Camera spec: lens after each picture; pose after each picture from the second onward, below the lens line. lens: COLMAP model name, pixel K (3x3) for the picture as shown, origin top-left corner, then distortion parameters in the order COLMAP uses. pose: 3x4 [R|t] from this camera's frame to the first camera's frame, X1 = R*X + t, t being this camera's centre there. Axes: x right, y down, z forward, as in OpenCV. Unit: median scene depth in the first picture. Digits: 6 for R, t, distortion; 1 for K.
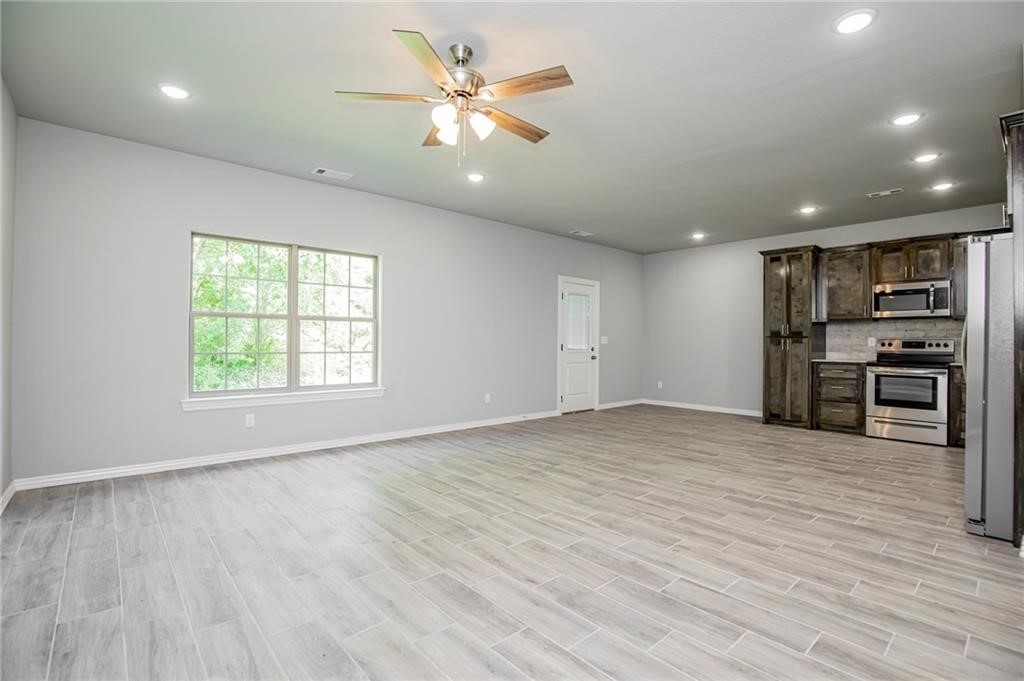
lens RADIAL K [[479.8, 0, 511.2], [0, 479.8, 341.0], [0, 0, 1]] dist [-0.029296, 0.001100]
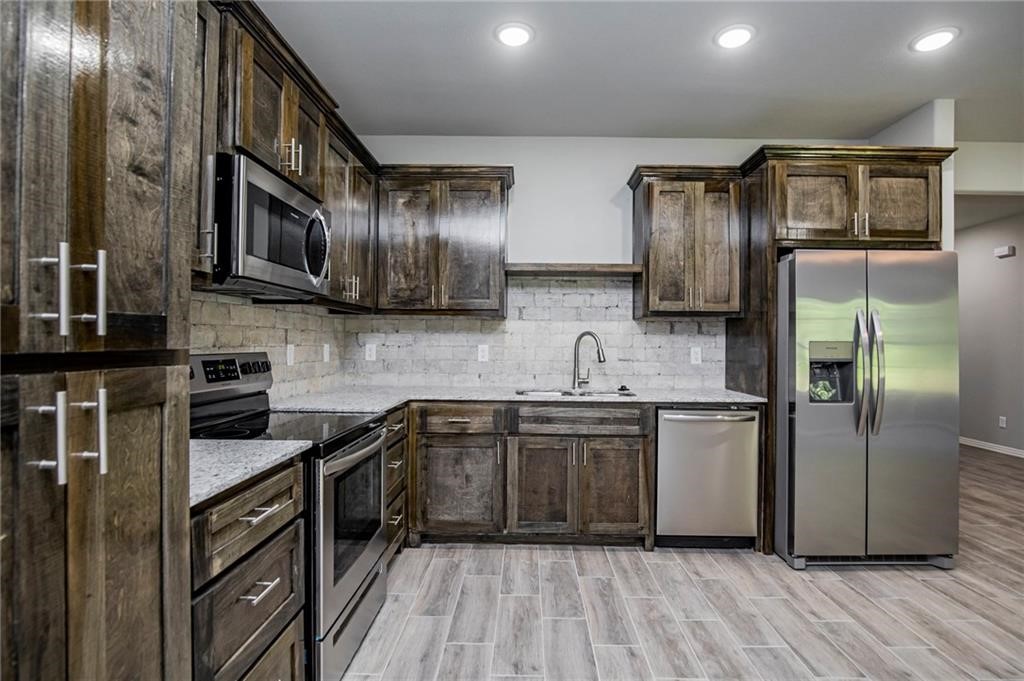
lens RADIAL K [[502.3, 0, 513.9], [0, 502.3, 339.7], [0, 0, 1]] dist [-0.026139, 0.002177]
pose [[-0.744542, -0.009372, 0.667510, 0.448740], [-0.013066, 0.999914, -0.000535, -0.015040], [-0.667448, -0.009120, -0.744601, 1.065960]]
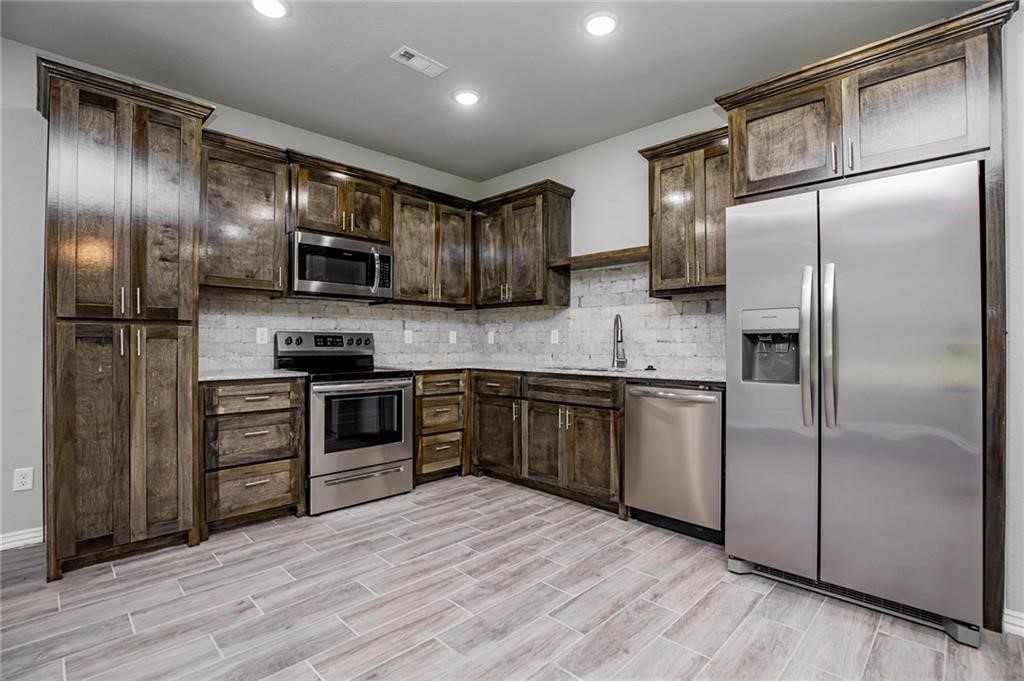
lens RADIAL K [[479.8, 0, 510.4], [0, 479.8, 340.0], [0, 0, 1]] dist [-0.029296, 0.001100]
pose [[-0.076128, 0.001221, 0.997097, 0.197759], [-0.003004, 0.999994, -0.001454, 0.006398], [-0.997094, -0.003106, -0.076124, 0.767517]]
